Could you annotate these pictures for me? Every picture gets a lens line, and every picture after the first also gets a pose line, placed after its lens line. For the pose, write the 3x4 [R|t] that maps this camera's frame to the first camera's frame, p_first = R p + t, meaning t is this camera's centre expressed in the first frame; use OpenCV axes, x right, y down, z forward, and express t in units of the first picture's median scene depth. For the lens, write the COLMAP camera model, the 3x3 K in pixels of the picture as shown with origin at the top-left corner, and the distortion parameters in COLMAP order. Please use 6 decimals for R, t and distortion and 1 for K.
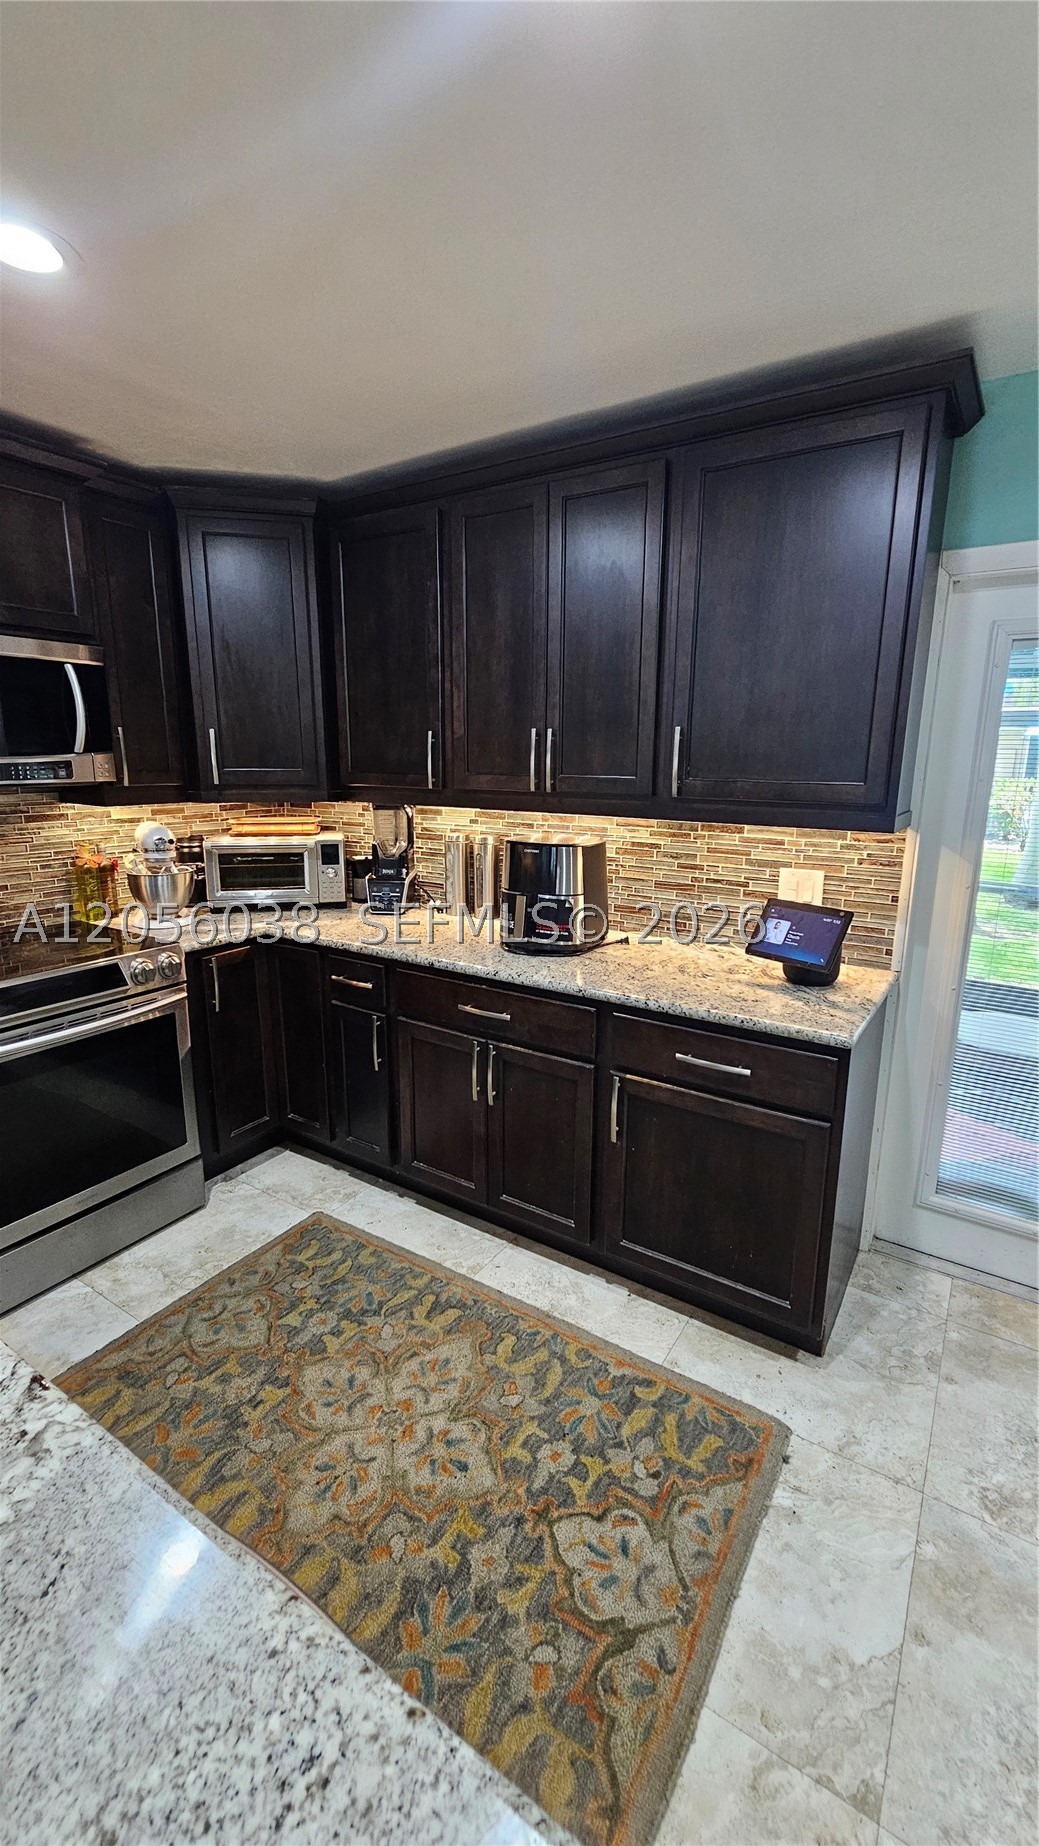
lens RADIAL K [[759.5, 0, 536.2], [0, 759.5, 925.4], [0, 0, 1]] dist [-0.001548, -0.000326]
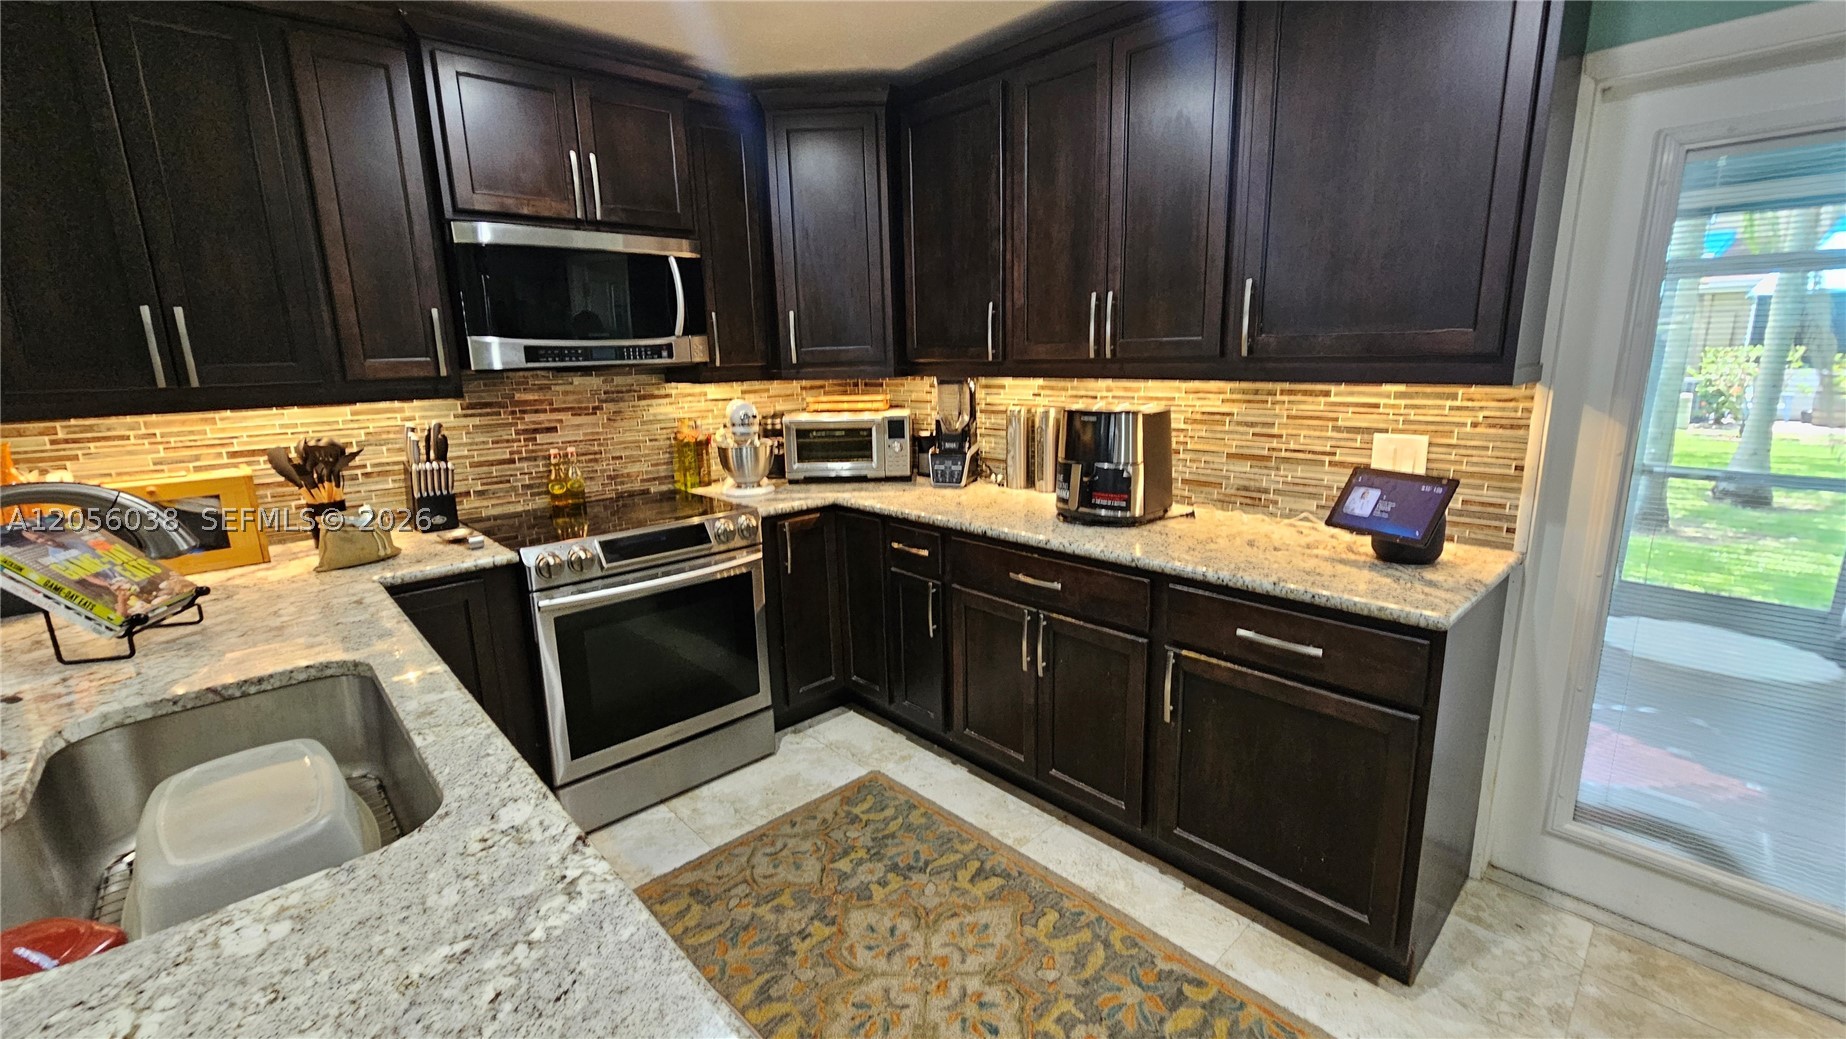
lens RADIAL K [[759.5, 0, 926.3], [0, 759.5, 509.8], [0, 0, 1]] dist [-0.001548, -0.000326]
pose [[0.968412, 0.018752, -0.248651, 0.038983], [-0.022220, 0.999691, -0.011148, 0.037054], [0.248365, 0.016321, 0.968529, 0.006874]]
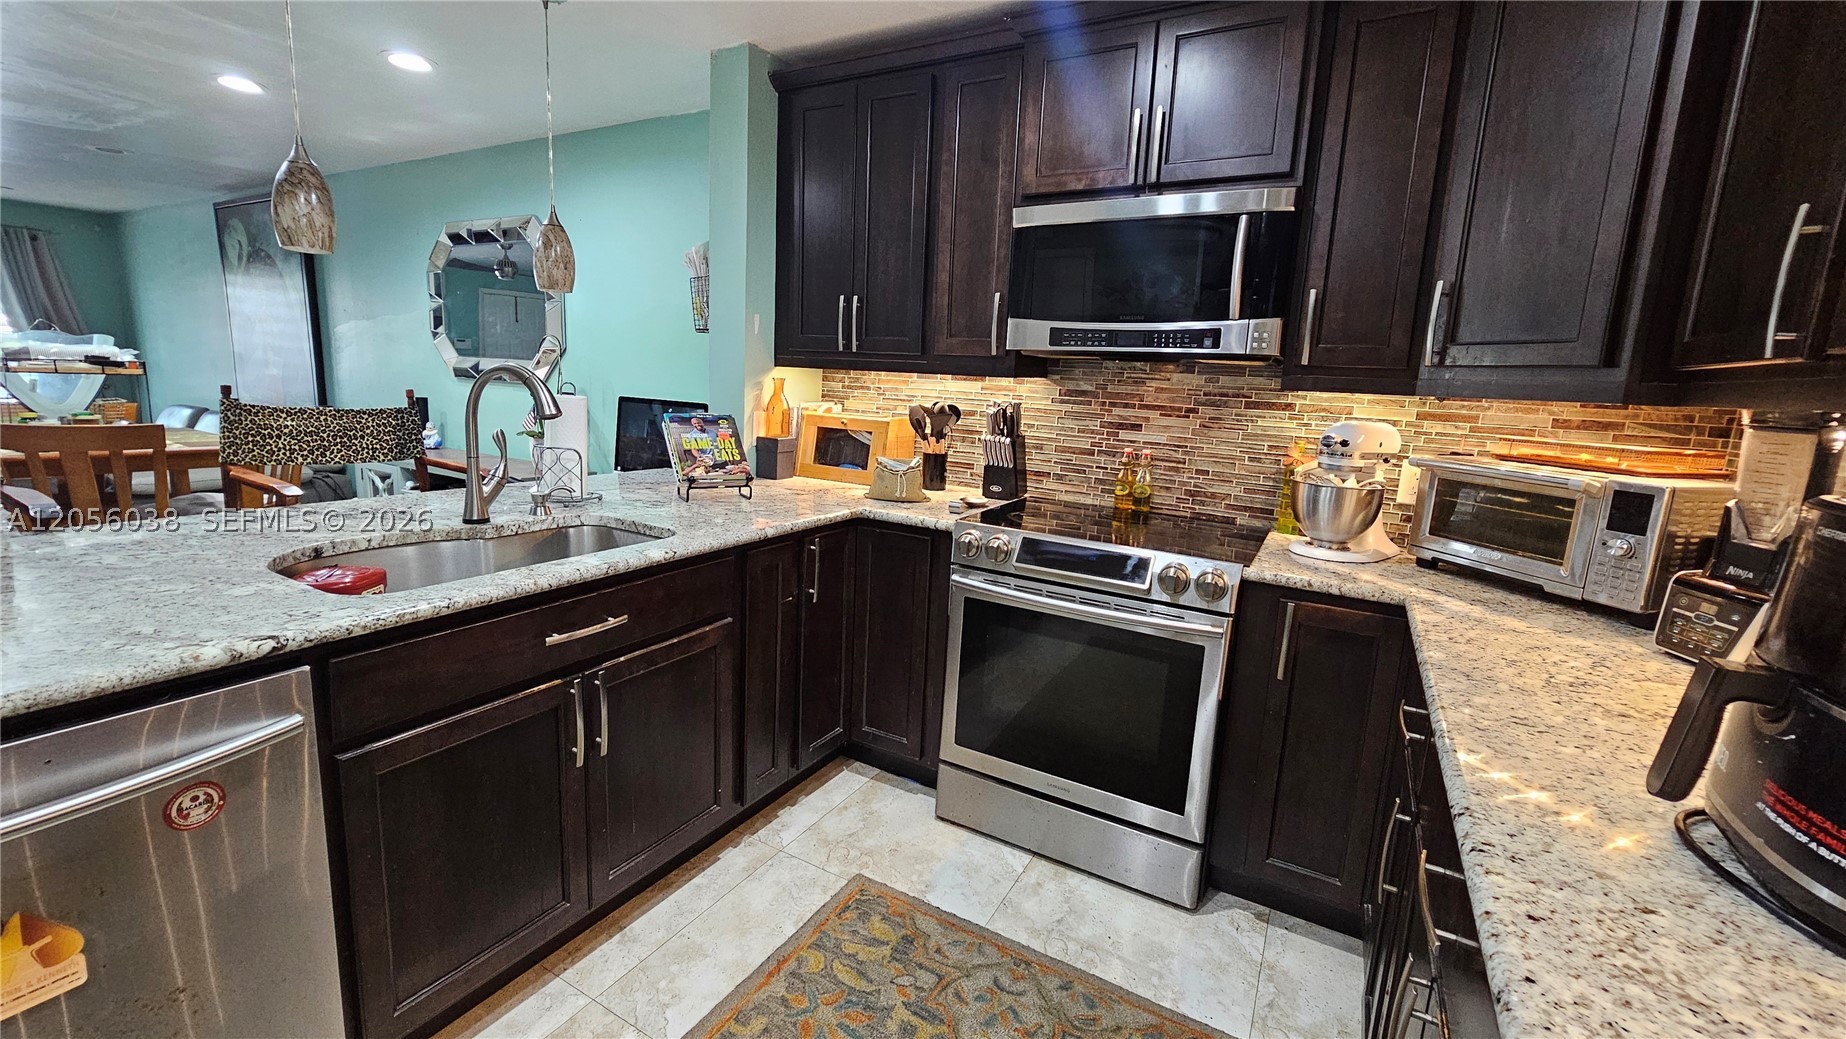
lens RADIAL K [[759.5, 0, 918.5], [0, 759.5, 506.4], [0, 0, 1]] dist [-0.001548, -0.000326]
pose [[0.043750, 0.162859, -0.985679, 0.270616], [-0.266709, 0.952719, 0.145575, -0.061315], [0.962784, 0.256520, 0.085117, 0.687530]]
